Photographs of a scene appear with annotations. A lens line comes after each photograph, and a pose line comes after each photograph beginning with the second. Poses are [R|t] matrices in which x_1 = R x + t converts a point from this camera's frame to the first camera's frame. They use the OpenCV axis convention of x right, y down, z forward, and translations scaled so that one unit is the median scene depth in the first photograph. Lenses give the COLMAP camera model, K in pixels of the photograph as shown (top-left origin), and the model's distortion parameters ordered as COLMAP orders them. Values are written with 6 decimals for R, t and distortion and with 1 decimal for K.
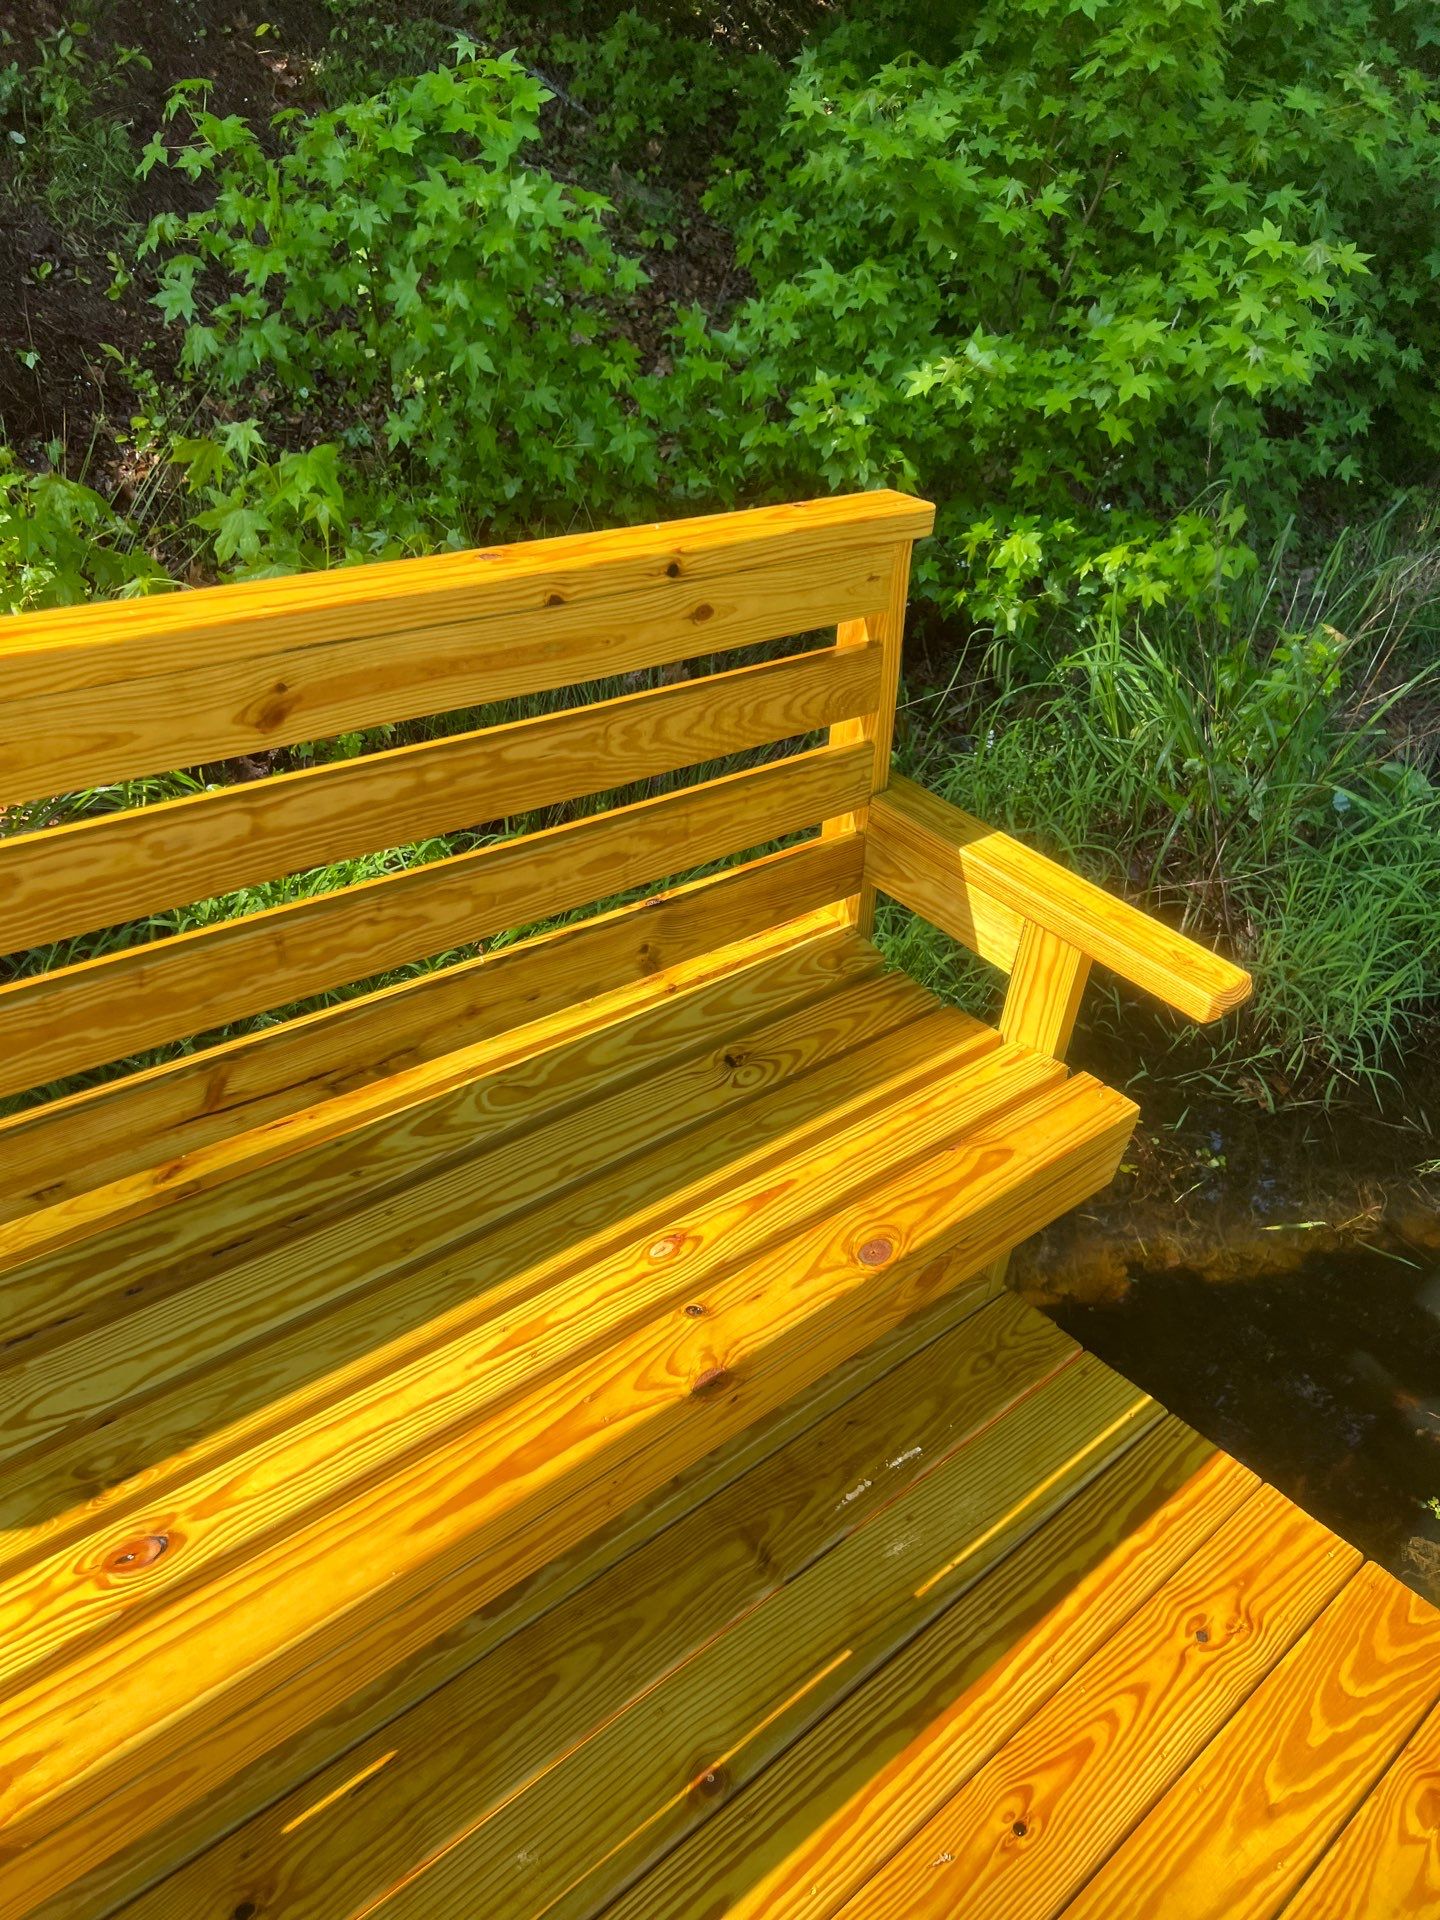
lens RADIAL K [[1449.5, 0, 712.4], [0, 1449.5, 965.5], [0, 0, 1]] dist [0.046844, -0.053197]
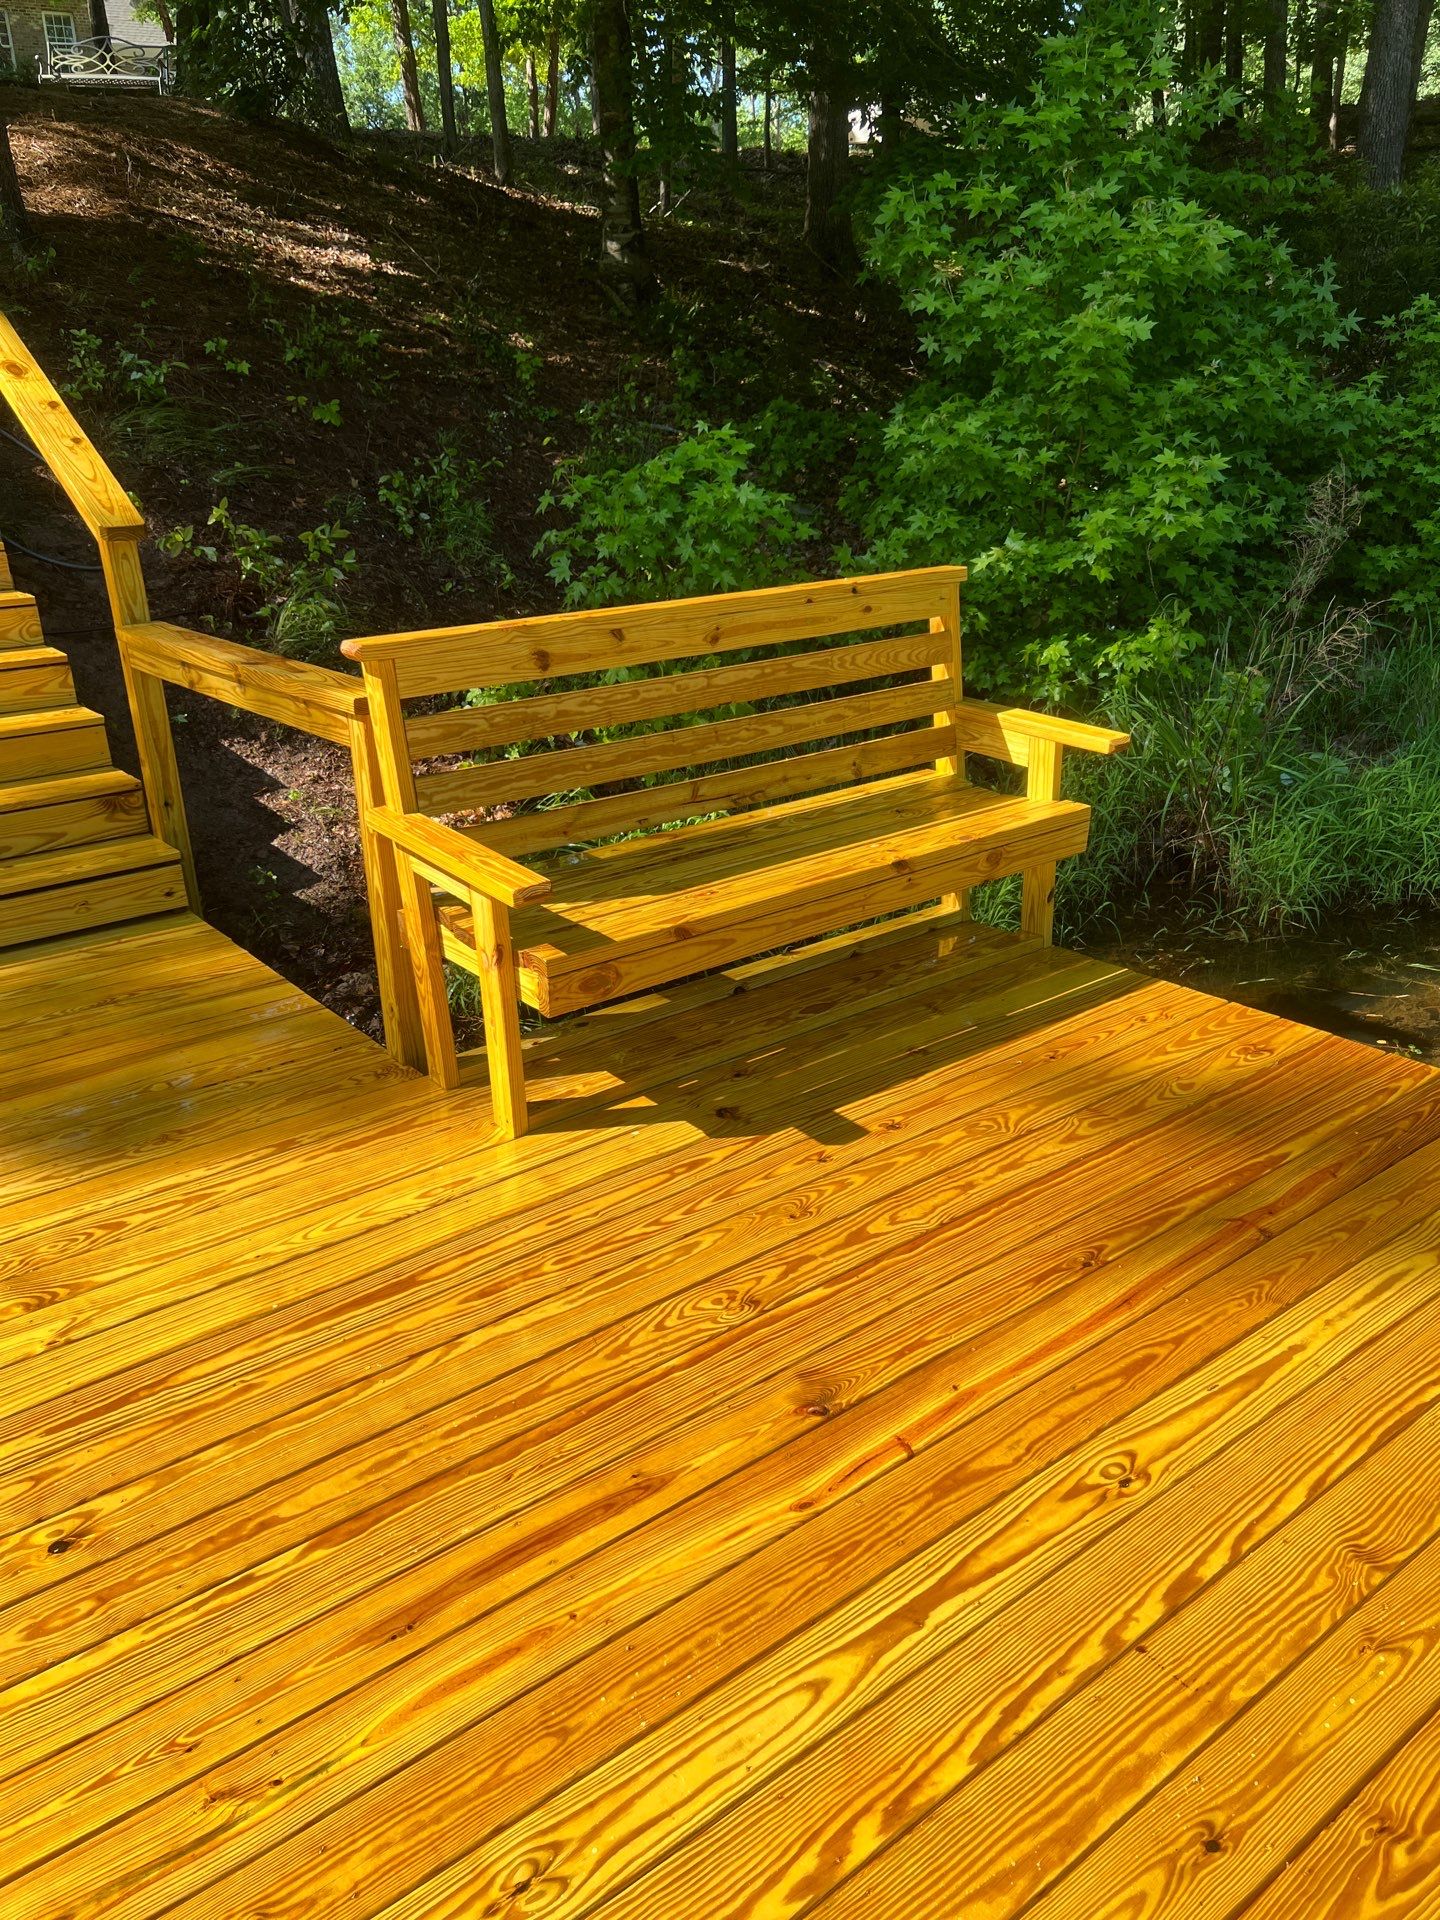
lens RADIAL K [[1449.5, 0, 704.0], [0, 1449.5, 951.5], [0, 0, 1]] dist [0.046844, -0.053197]
pose [[0.988634, -0.096833, -0.115006, -0.025677], [0.069860, 0.973242, -0.218906, 0.394490], [0.133126, 0.208384, 0.968945, -0.602560]]
